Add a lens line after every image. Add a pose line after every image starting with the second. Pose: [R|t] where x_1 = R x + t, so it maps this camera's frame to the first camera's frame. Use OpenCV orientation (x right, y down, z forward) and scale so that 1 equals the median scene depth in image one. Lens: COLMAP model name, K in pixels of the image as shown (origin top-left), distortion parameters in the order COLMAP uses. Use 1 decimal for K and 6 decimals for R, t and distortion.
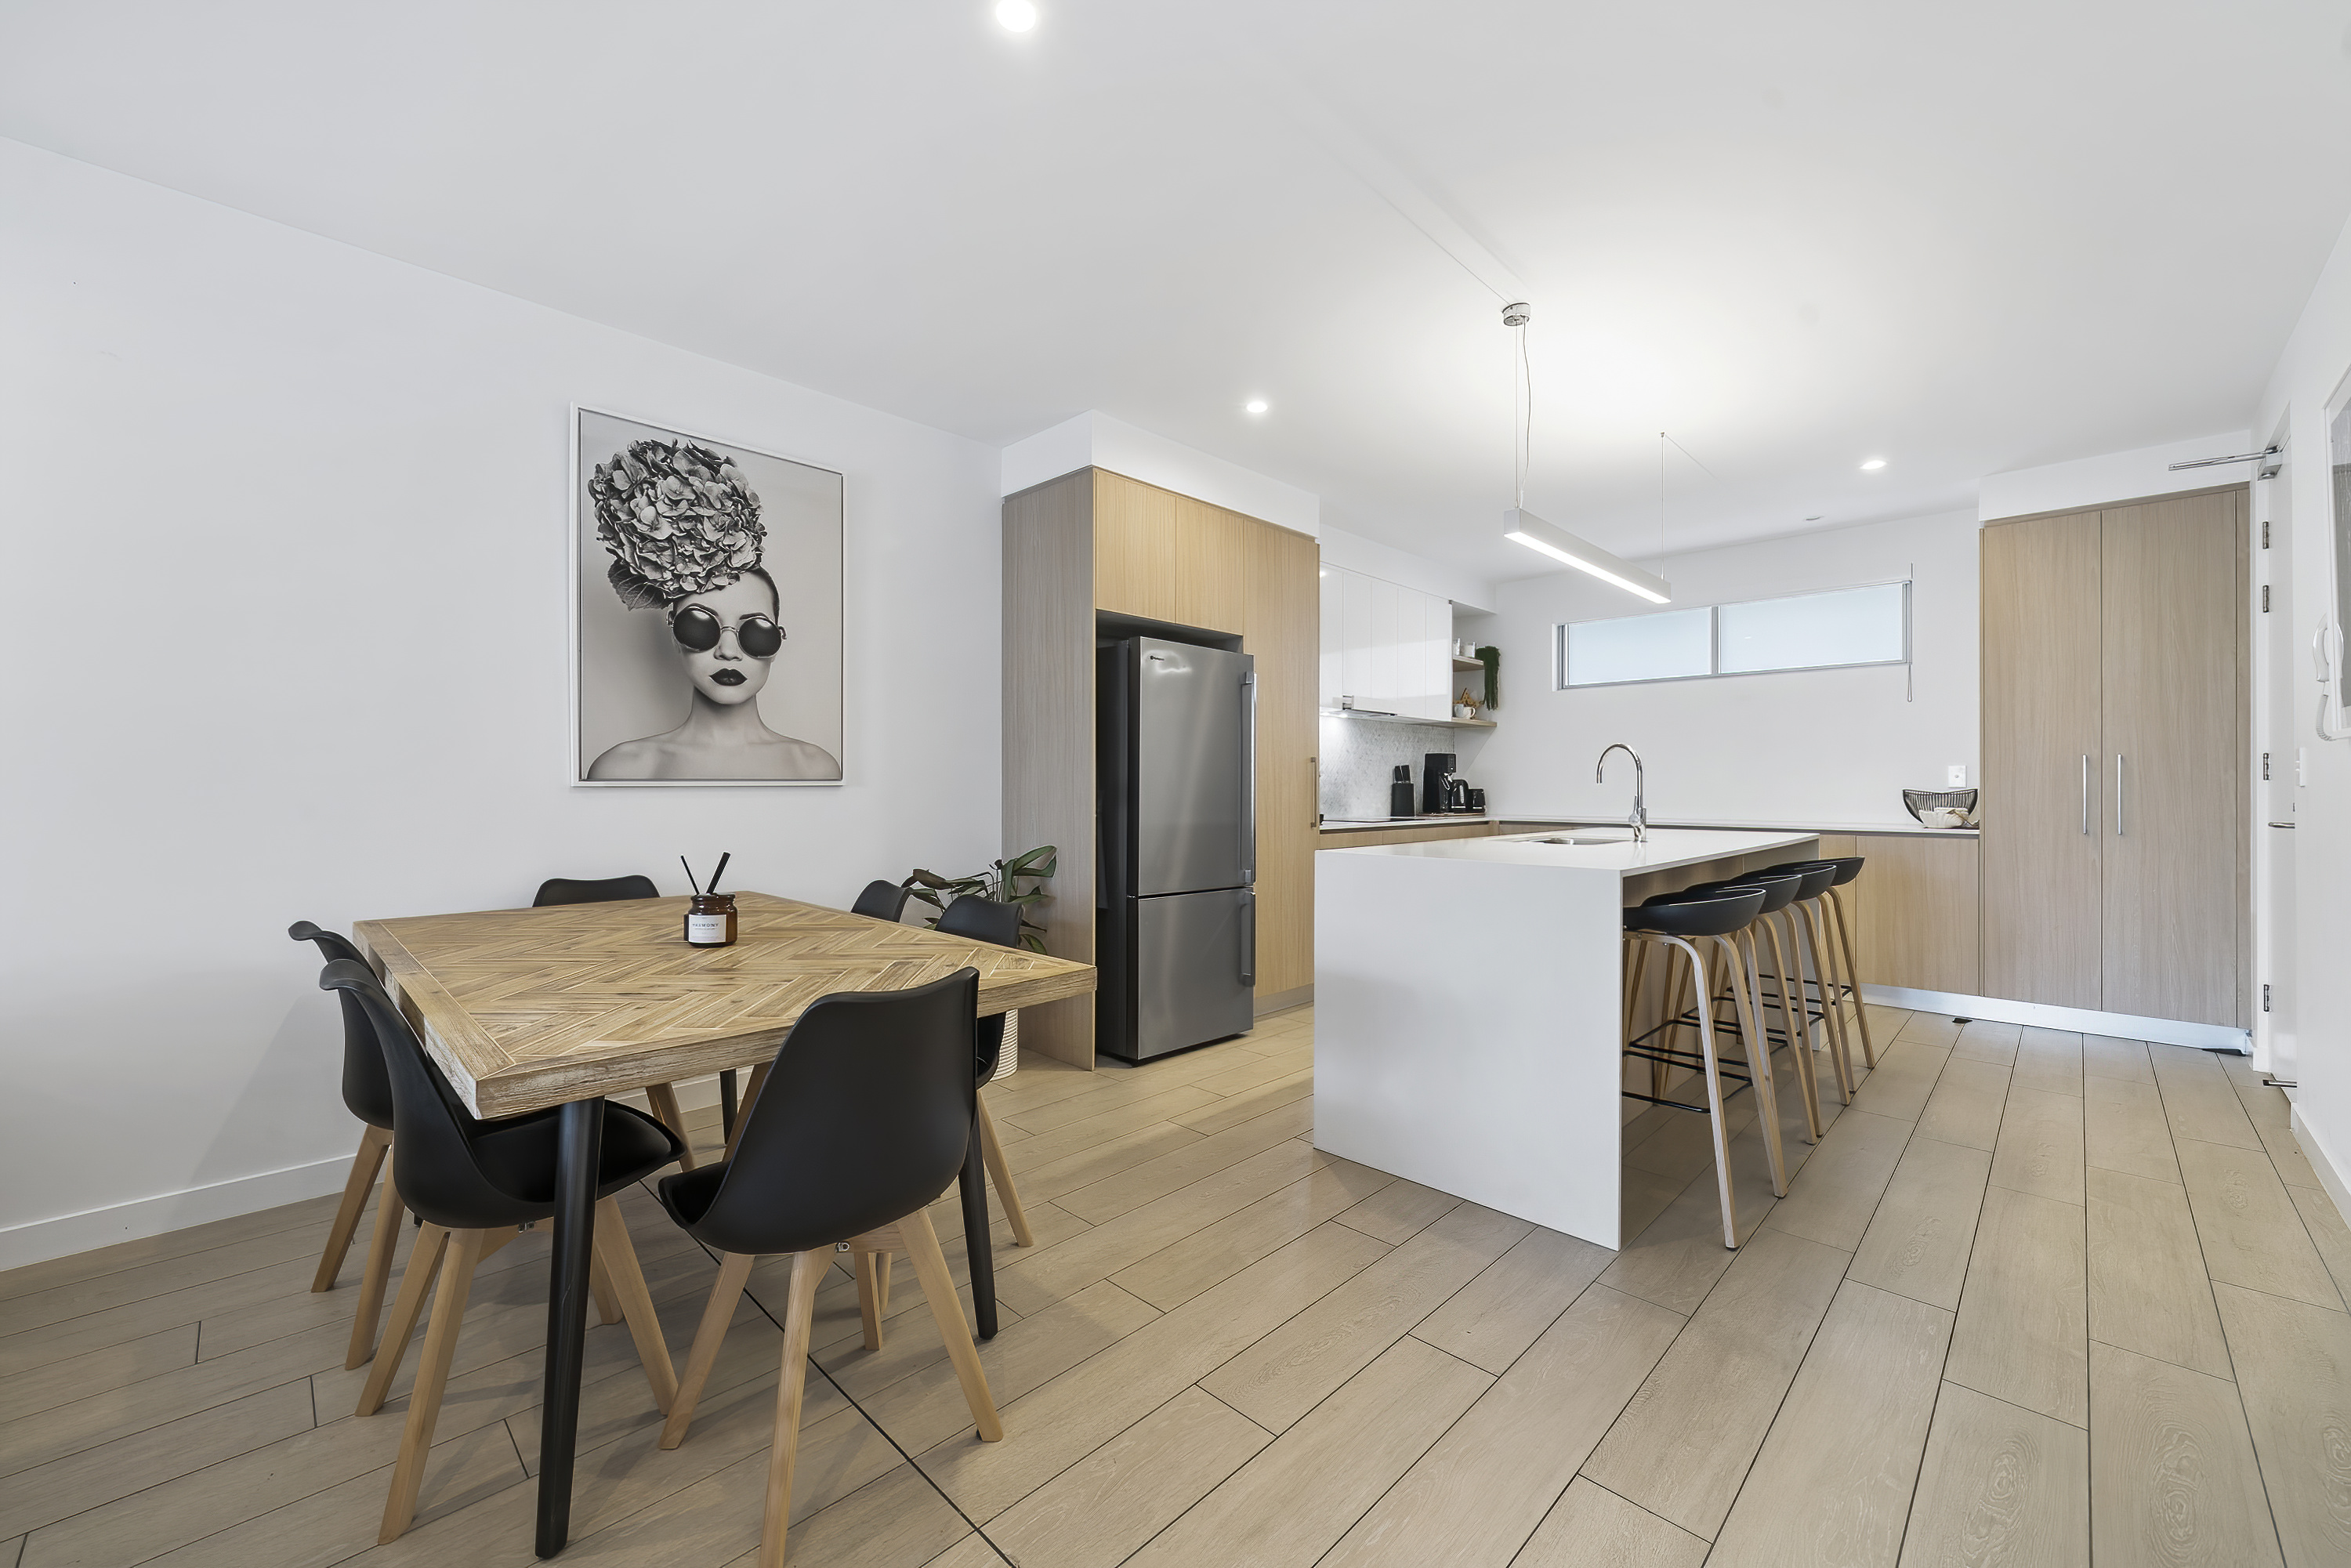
lens RADIAL K [[921.4, 0, 1159.7], [0, 921.4, 793.6], [0, 0, 1]] dist [-0.002718, 0.000757]
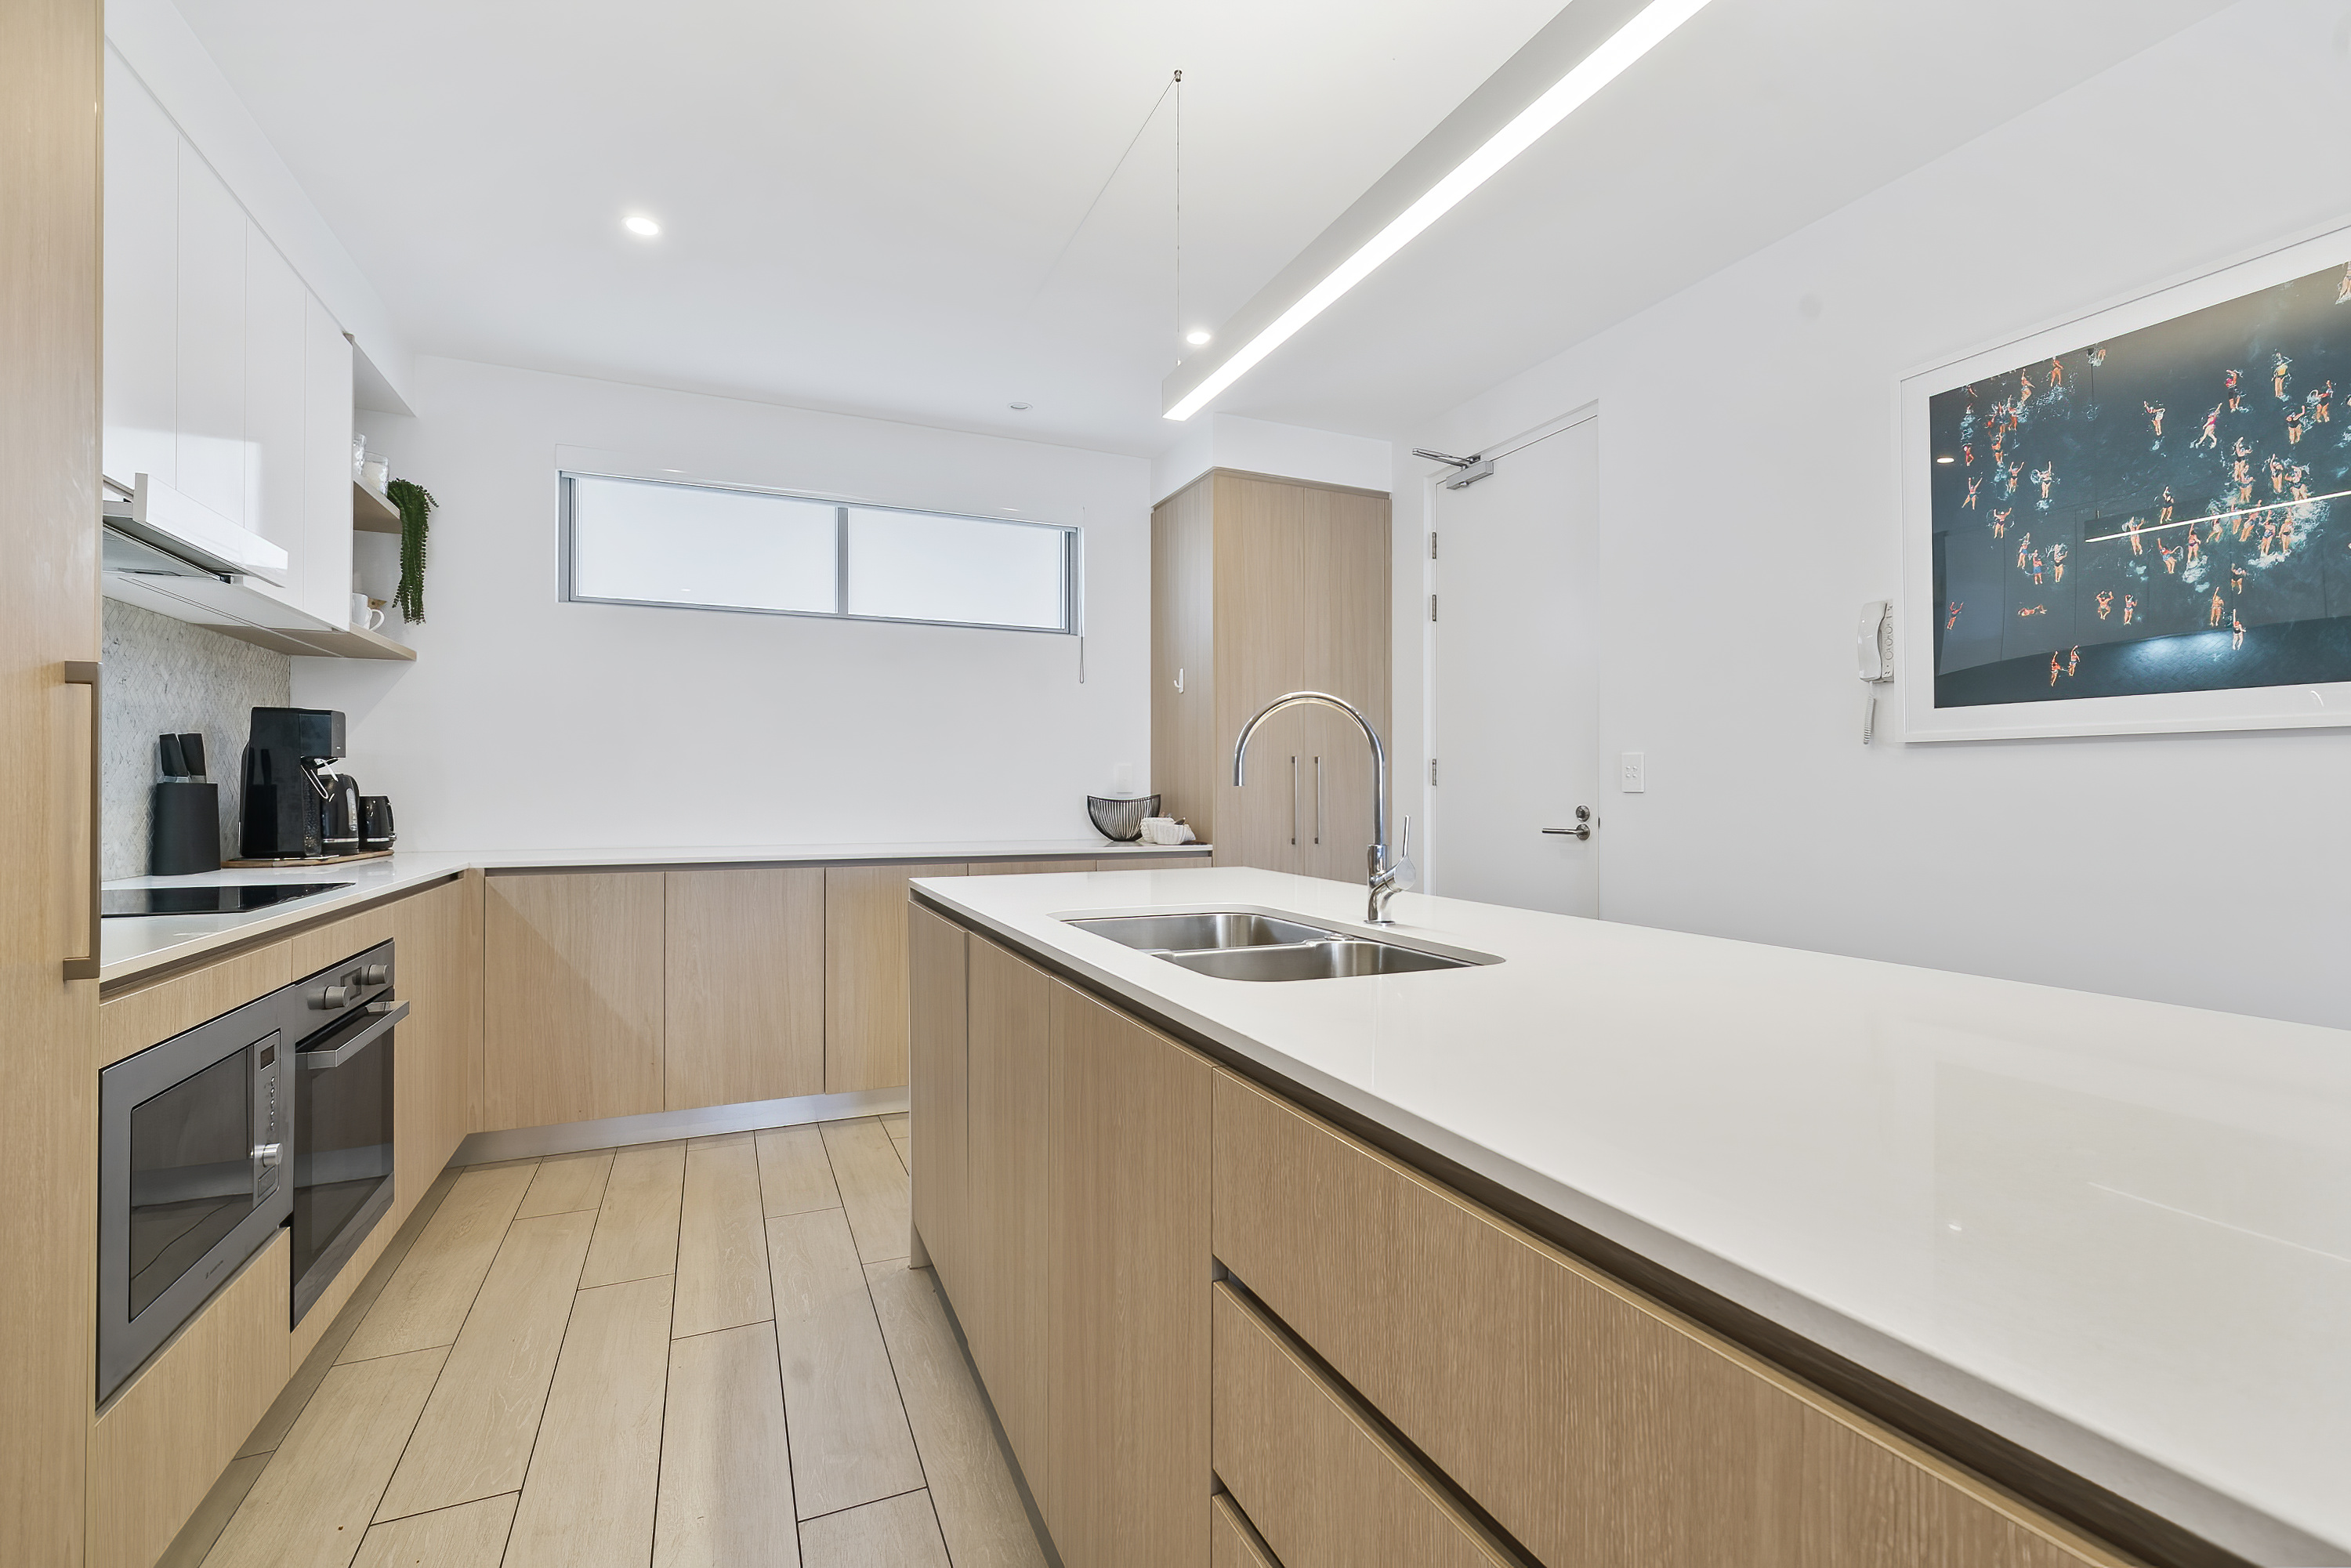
lens RADIAL K [[1031.5, 0, 1176.2], [0, 1031.5, 784.1], [0, 0, 1]] dist [-0.000242, -0.000145]
pose [[0.358607, 0.007162, 0.933461, 0.045411], [0.007428, 0.999917, -0.010525, -0.006105], [-0.933459, 0.010708, 0.358524, 0.952428]]
